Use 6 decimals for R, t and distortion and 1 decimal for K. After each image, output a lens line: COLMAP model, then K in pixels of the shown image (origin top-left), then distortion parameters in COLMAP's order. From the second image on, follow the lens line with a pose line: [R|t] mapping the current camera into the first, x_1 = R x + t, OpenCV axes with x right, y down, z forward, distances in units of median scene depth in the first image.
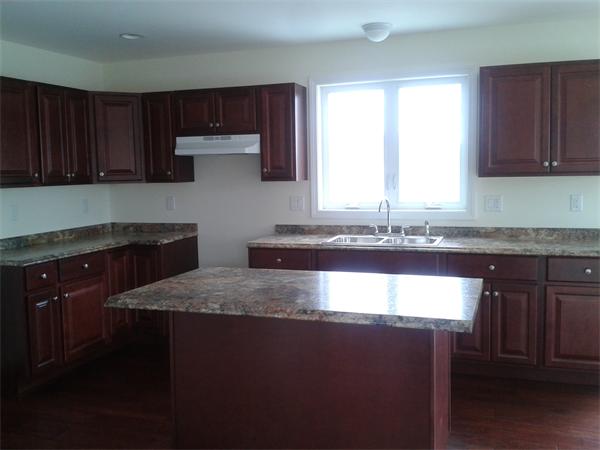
lens RADIAL K [[587.3, 0, 300.0], [0, 587.3, 225.0], [0, 0, 1]] dist [0.164730, -0.396642]
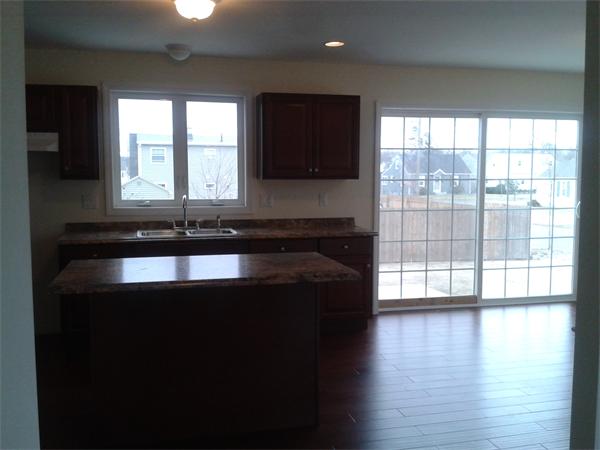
lens RADIAL K [[587.3, 0, 300.0], [0, 587.3, 225.0], [0, 0, 1]] dist [0.164730, -0.396642]
pose [[0.831537, -0.031325, 0.554585, -0.301466], [0.033613, 0.999417, 0.006052, 0.010698], [-0.554451, 0.013609, 0.832105, -0.078662]]
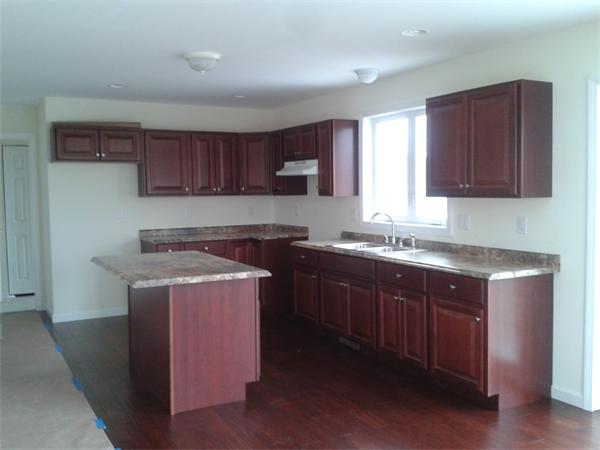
lens RADIAL K [[593.7, 0, 300.0], [0, 593.7, 225.0], [0, 0, 1]] dist [0.158404, -0.396271]
pose [[0.738120, 0.056296, -0.672316, 0.799214], [-0.070625, 0.997485, 0.005986, -0.016082], [0.670962, 0.043064, 0.740240, 0.016873]]
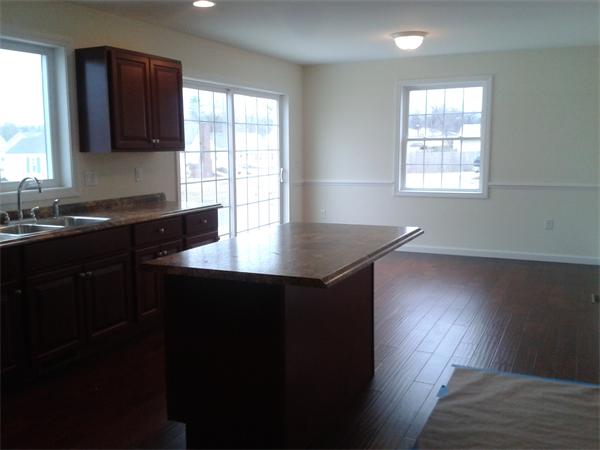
lens RADIAL K [[593.7, 0, 300.0], [0, 593.7, 225.0], [0, 0, 1]] dist [0.158404, -0.396271]
pose [[0.107447, -0.114076, 0.987645, -0.661275], [0.103108, 0.989317, 0.103052, -0.025467], [-0.988850, 0.090761, 0.118062, 0.504029]]
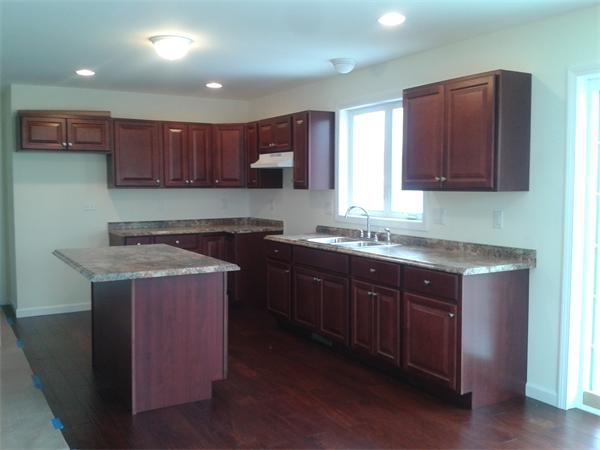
lens RADIAL K [[594.4, 0, 297.3], [0, 594.4, 228.8], [0, 0, 1]] dist [0.171003, -0.471511]
pose [[0.756922, 0.070604, -0.649680, 0.790739], [-0.077736, 0.996816, 0.017761, -0.013036], [0.648865, 0.037060, 0.760000, 0.045463]]
